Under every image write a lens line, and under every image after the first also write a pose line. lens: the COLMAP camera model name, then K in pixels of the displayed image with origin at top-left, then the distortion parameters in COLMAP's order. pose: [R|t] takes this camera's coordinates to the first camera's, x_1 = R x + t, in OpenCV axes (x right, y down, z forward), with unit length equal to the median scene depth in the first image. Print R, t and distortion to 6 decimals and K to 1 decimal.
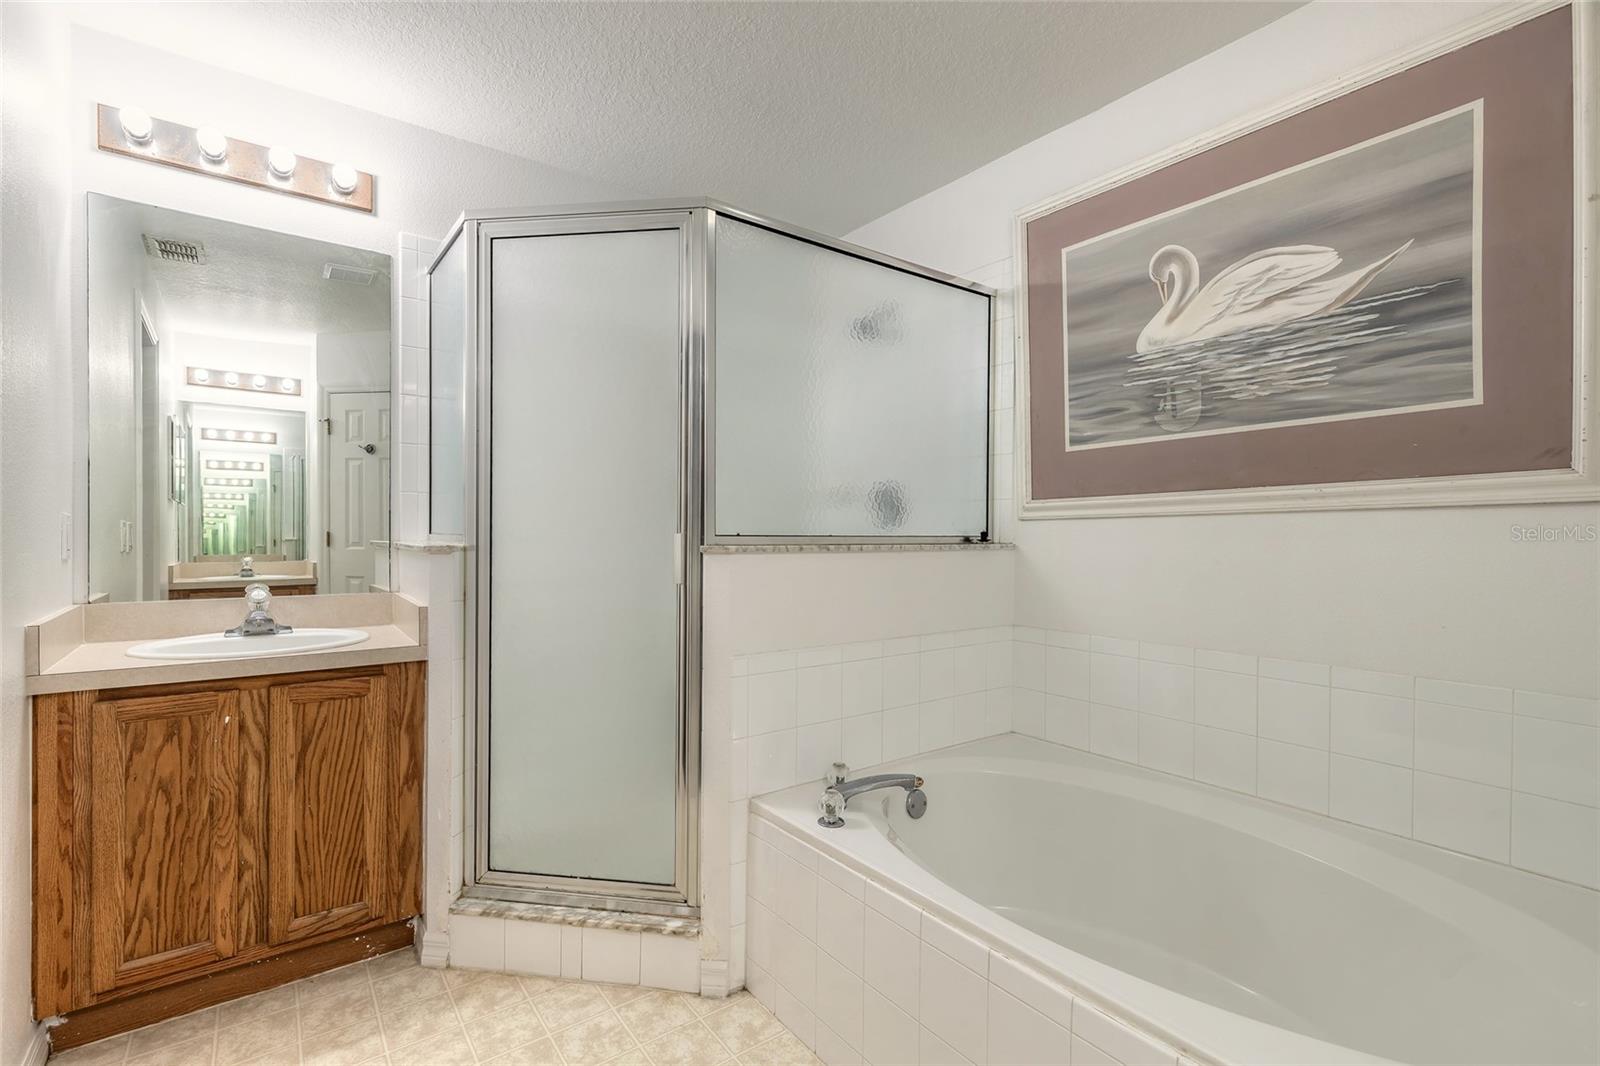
lens RADIAL K [[723.0, 0, 784.7], [0, 723.0, 531.7], [0, 0, 1]] dist [0.015256, -0.002572]
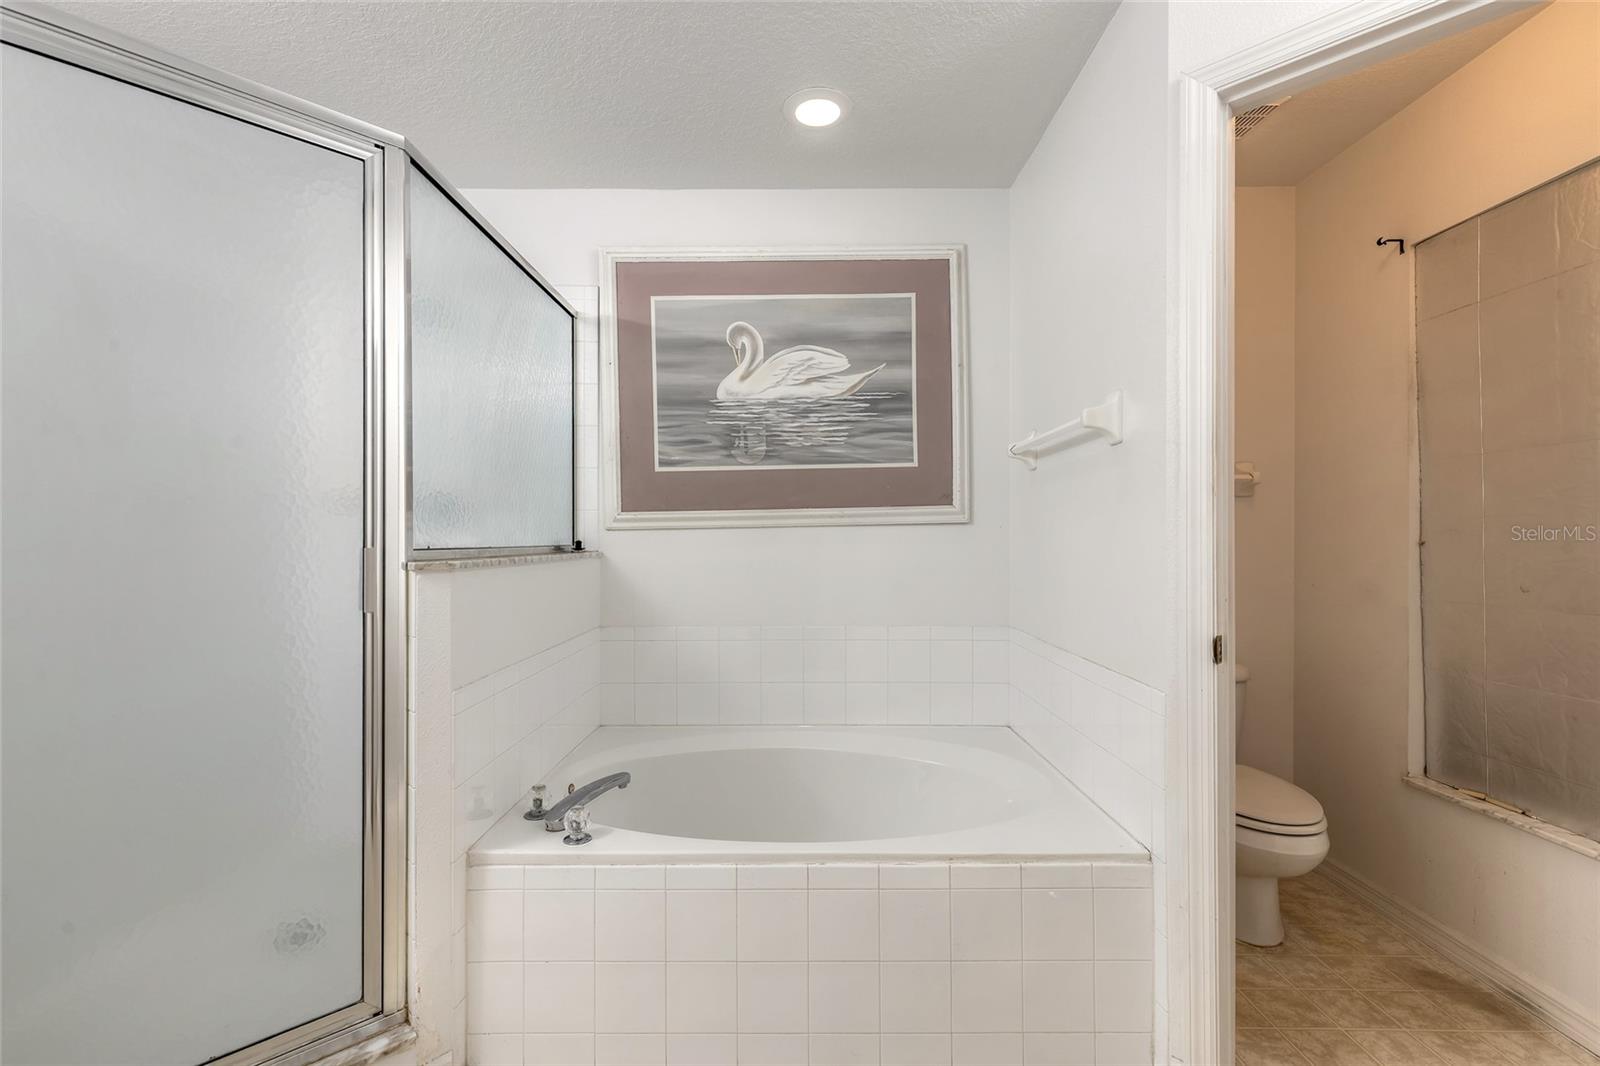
lens RADIAL K [[723.0, 0, 785.6], [0, 723.0, 535.4], [0, 0, 1]] dist [0.015256, -0.002572]
pose [[0.600034, -0.000757, 0.799974, -0.485038], [0.006006, 0.999976, -0.003558, -0.003339], [-0.799952, 0.006939, 0.600024, 0.161878]]
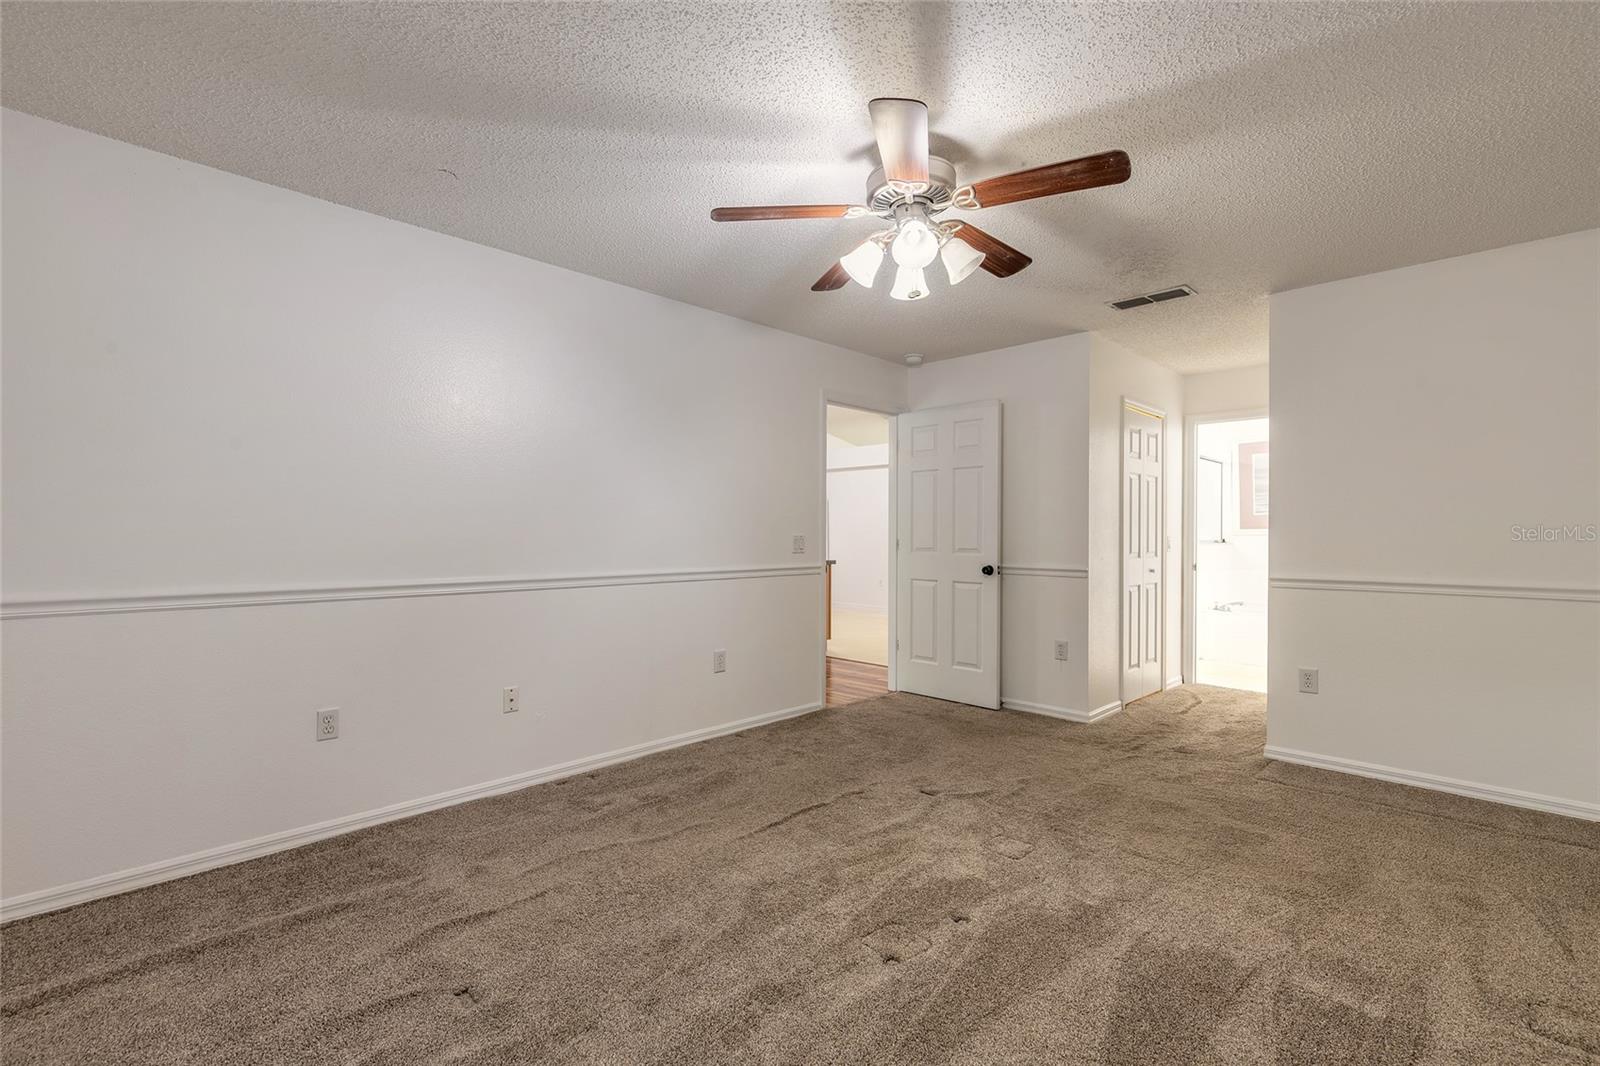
lens RADIAL K [[723.0, 0, 802.4], [0, 723.0, 532.6], [0, 0, 1]] dist [0.015256, -0.002572]
pose [[0.986516, -0.000785, 0.163661, -2.601347], [0.001079, 0.999998, -0.001708, -0.029713], [-0.163659, 0.001861, 0.986515, -2.312113]]
